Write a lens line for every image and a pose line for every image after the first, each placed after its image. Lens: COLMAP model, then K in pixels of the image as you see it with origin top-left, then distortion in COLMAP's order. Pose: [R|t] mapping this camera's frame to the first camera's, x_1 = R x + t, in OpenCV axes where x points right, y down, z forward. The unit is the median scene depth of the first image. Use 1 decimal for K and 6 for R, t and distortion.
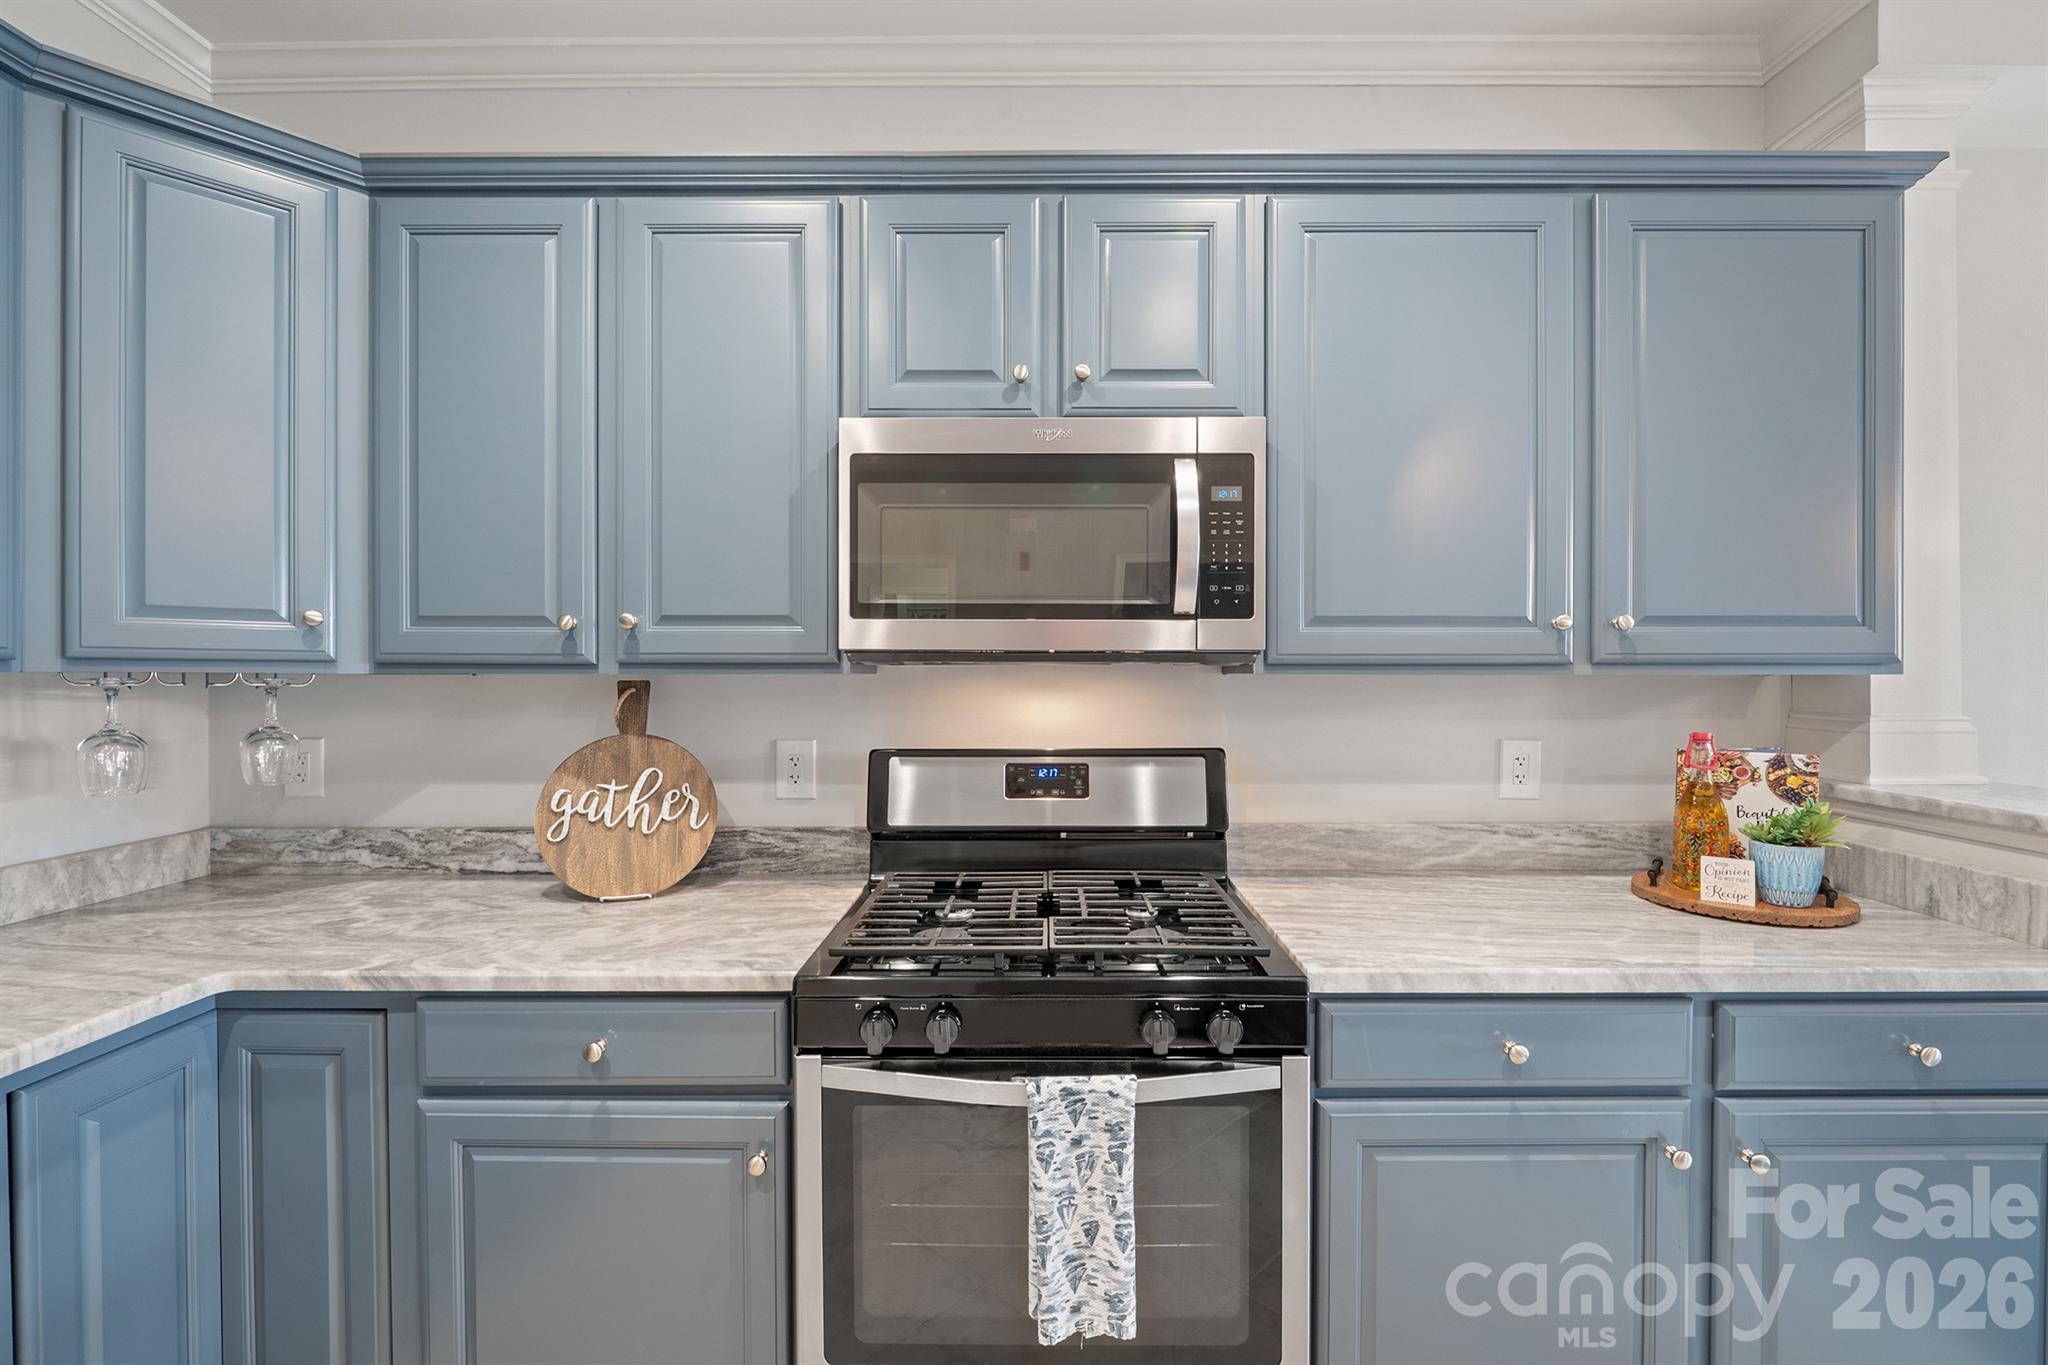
lens RADIAL K [[865.1, 0, 1040.5], [0, 865.1, 678.3], [0, 0, 1]] dist [-0.006444, -0.001115]
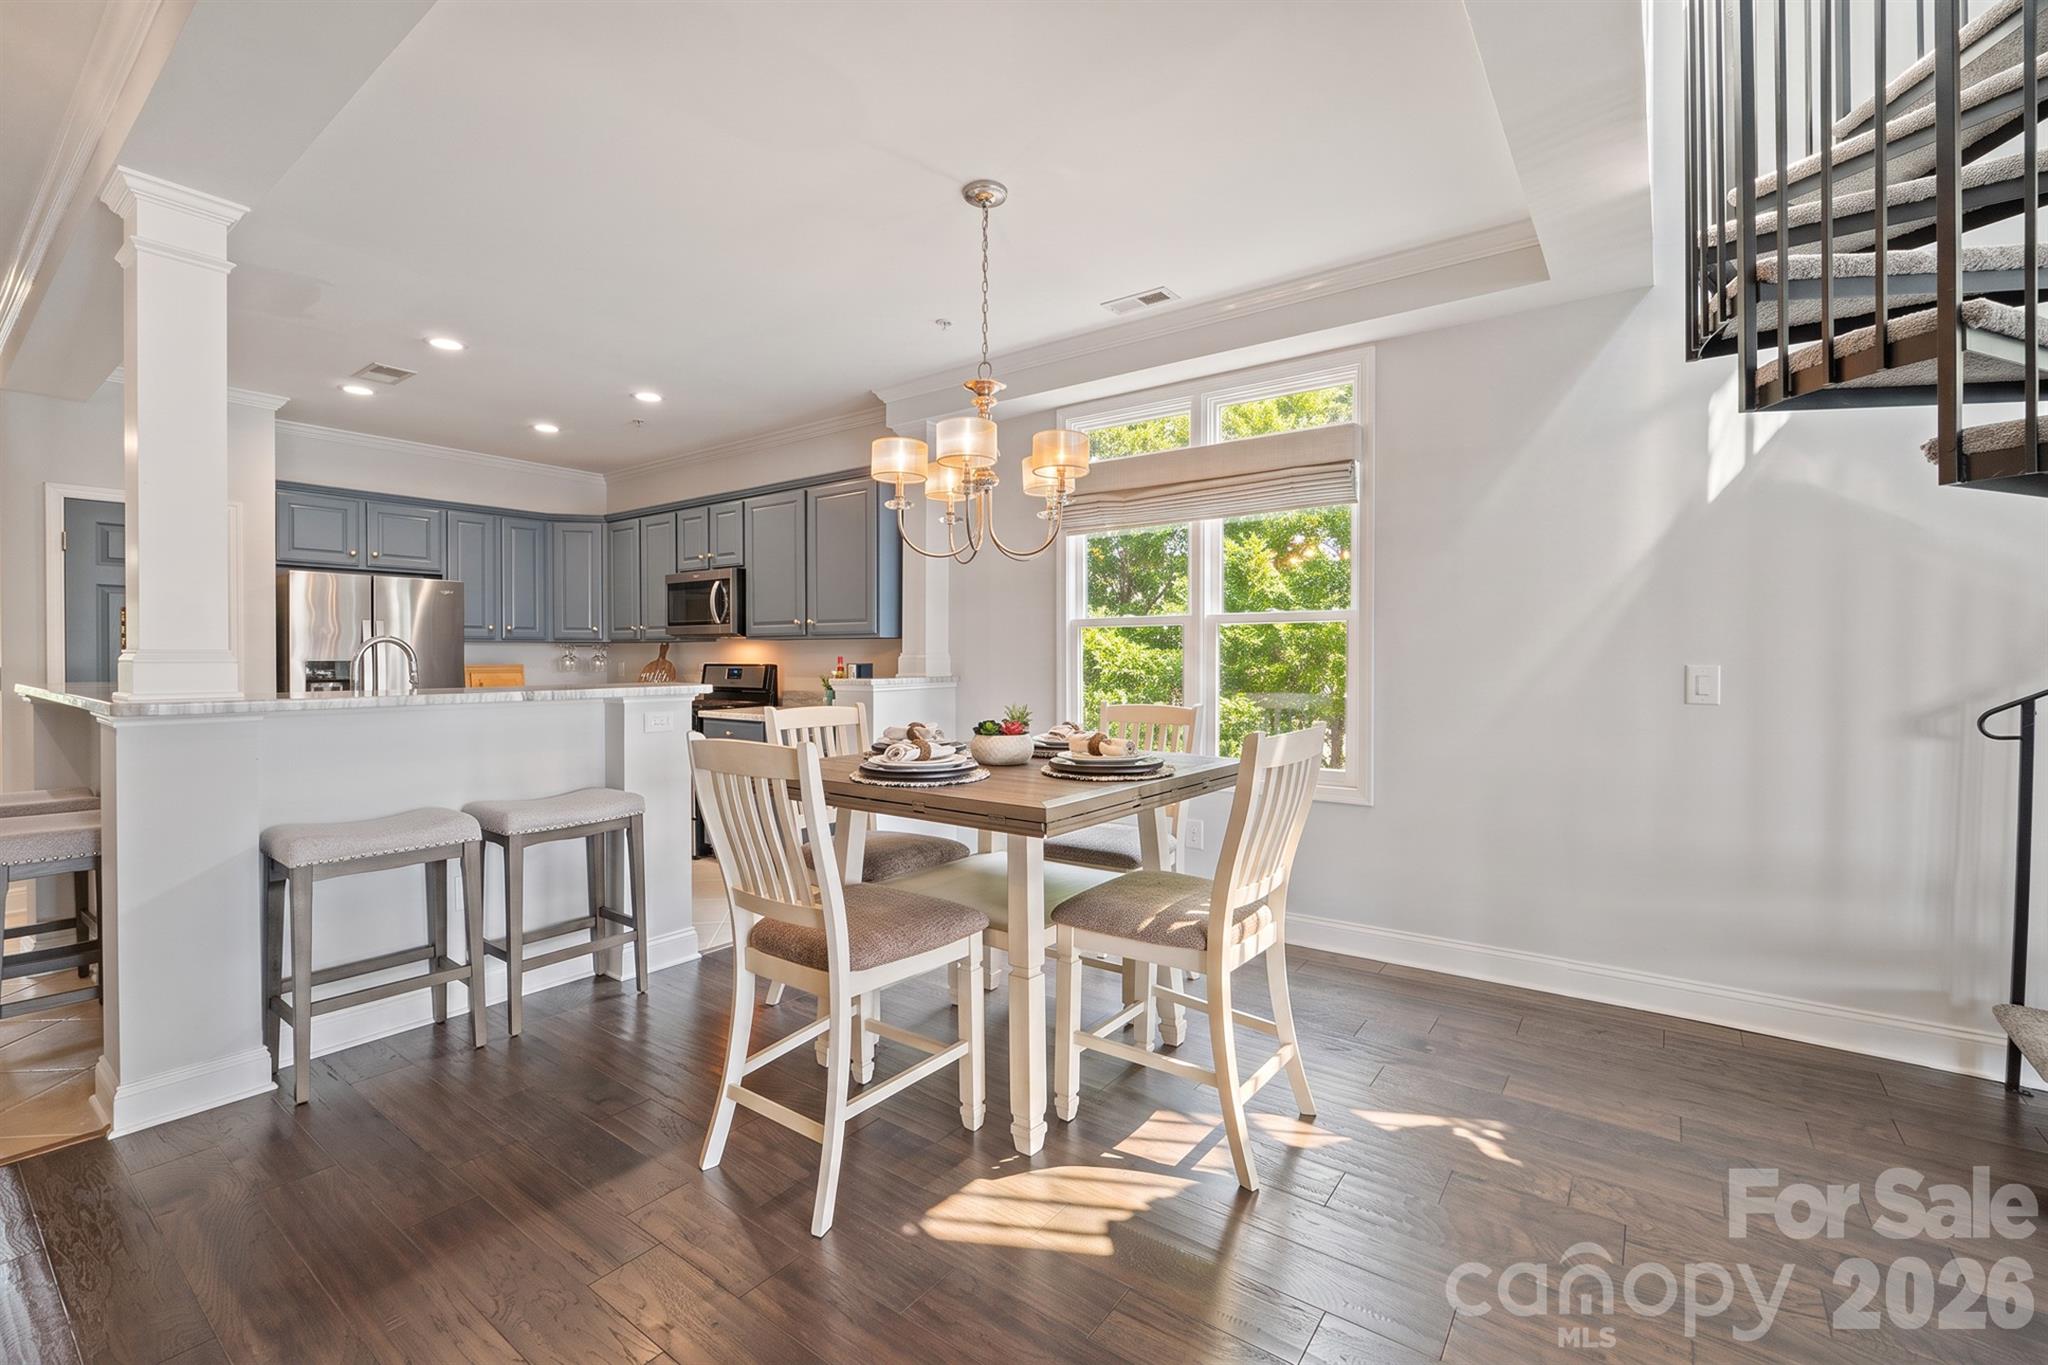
lens RADIAL K [[865.1, 0, 1026.7], [0, 865.1, 664.6], [0, 0, 1]] dist [-0.006444, -0.001115]
pose [[0.807350, 0.006176, -0.590040, 3.183383], [-0.000916, 0.999957, 0.009214, 0.059194], [0.590072, -0.006898, 0.807321, -1.109298]]
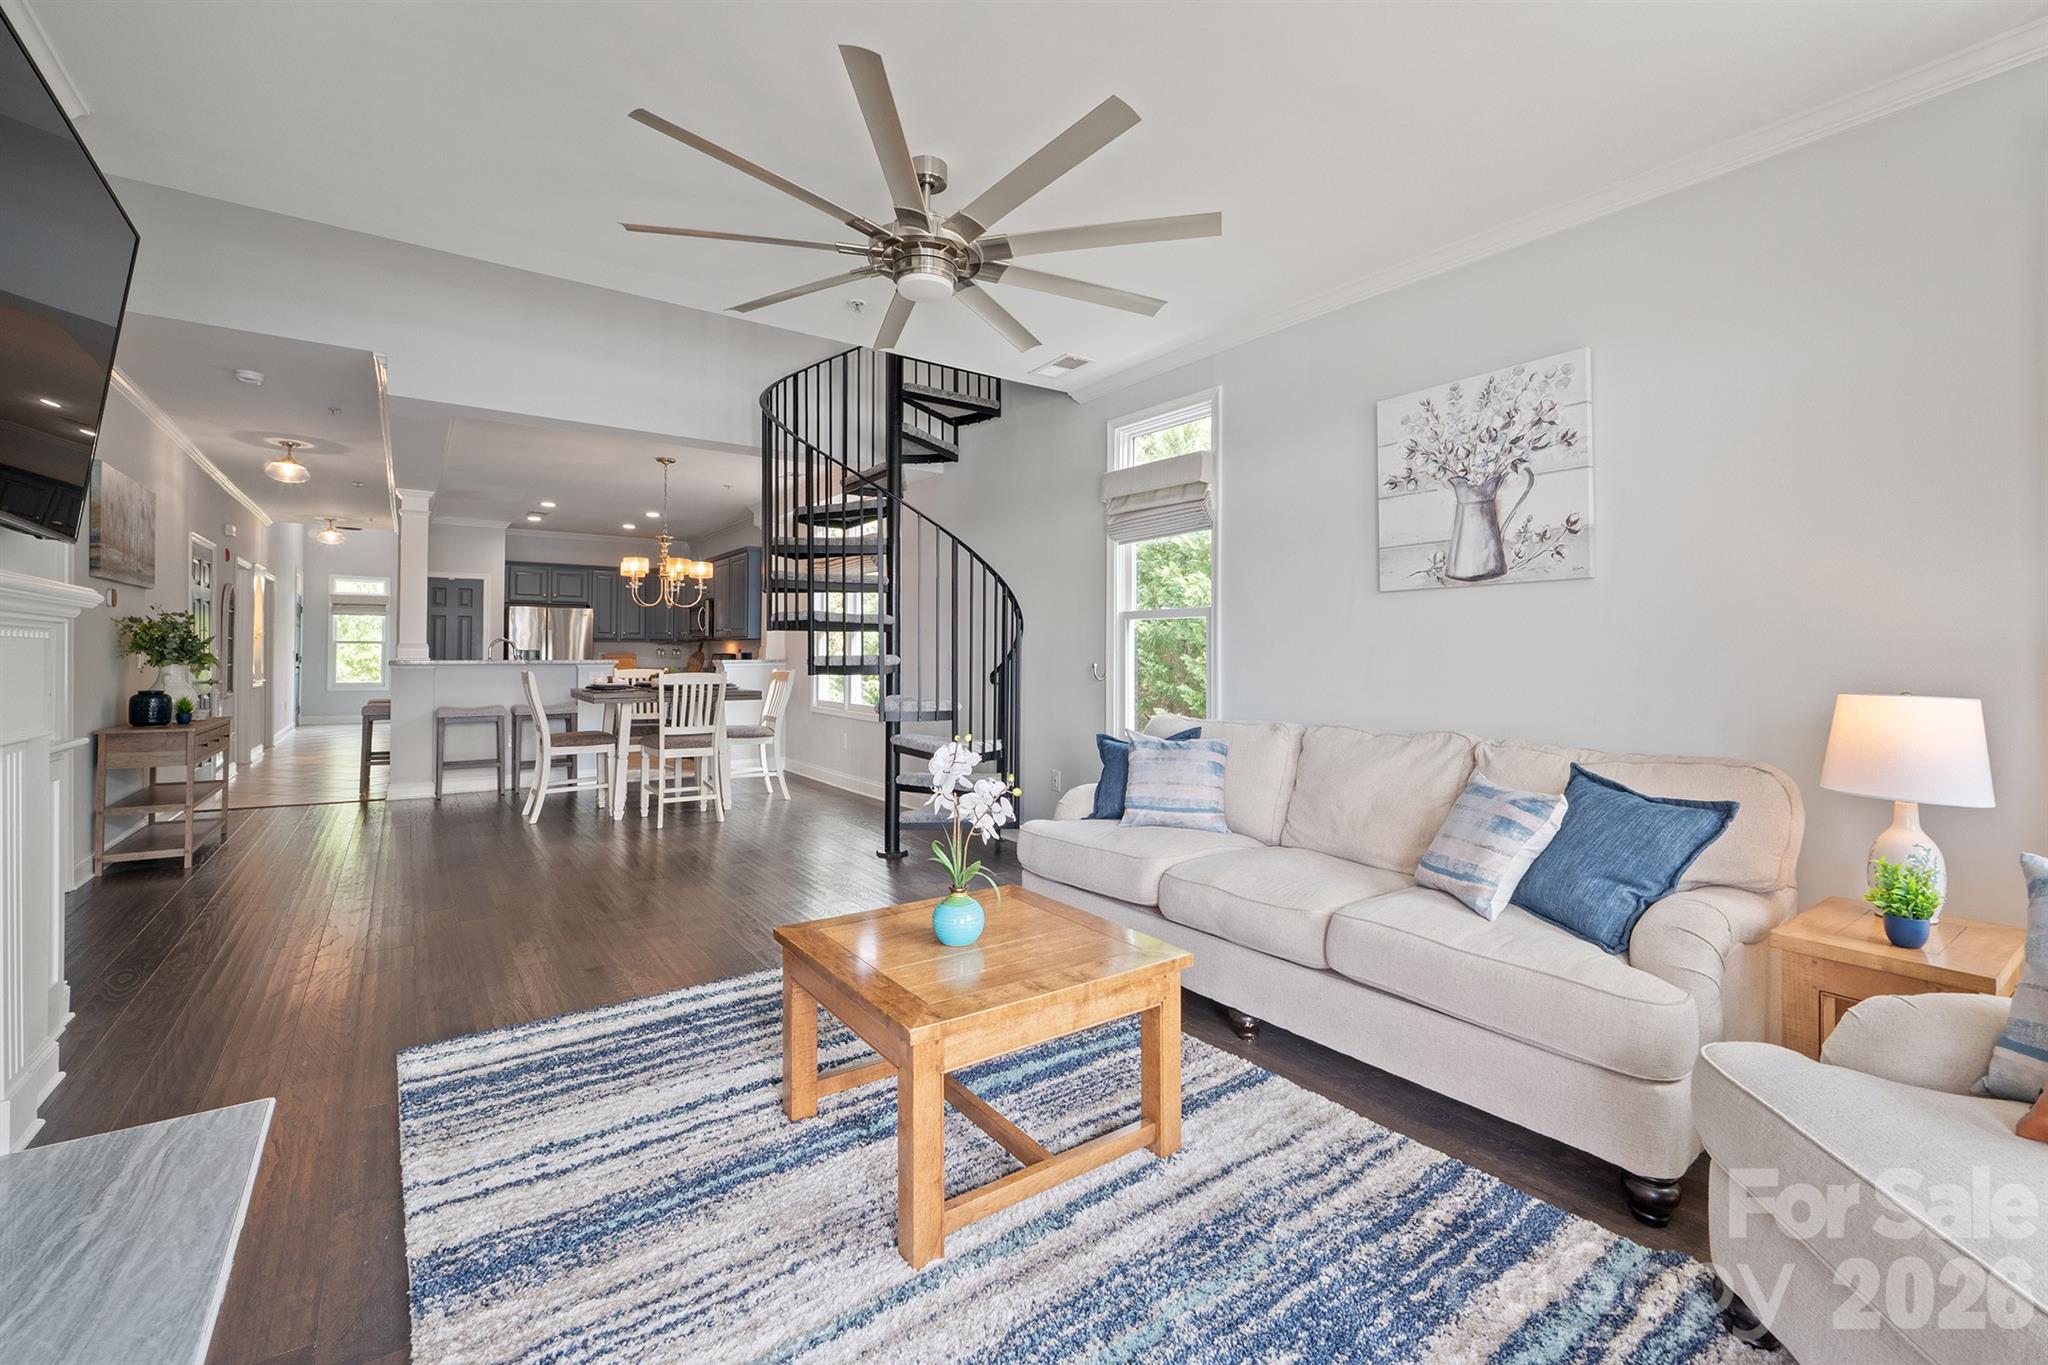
lens RADIAL K [[865.1, 0, 1035.7], [0, 865.1, 643.7], [0, 0, 1]] dist [-0.006444, -0.001115]
pose [[0.599044, -0.006110, -0.800693, 6.581660], [-0.007025, 0.999892, -0.012886, 0.083114], [0.800686, 0.013344, 0.598936, -0.864806]]
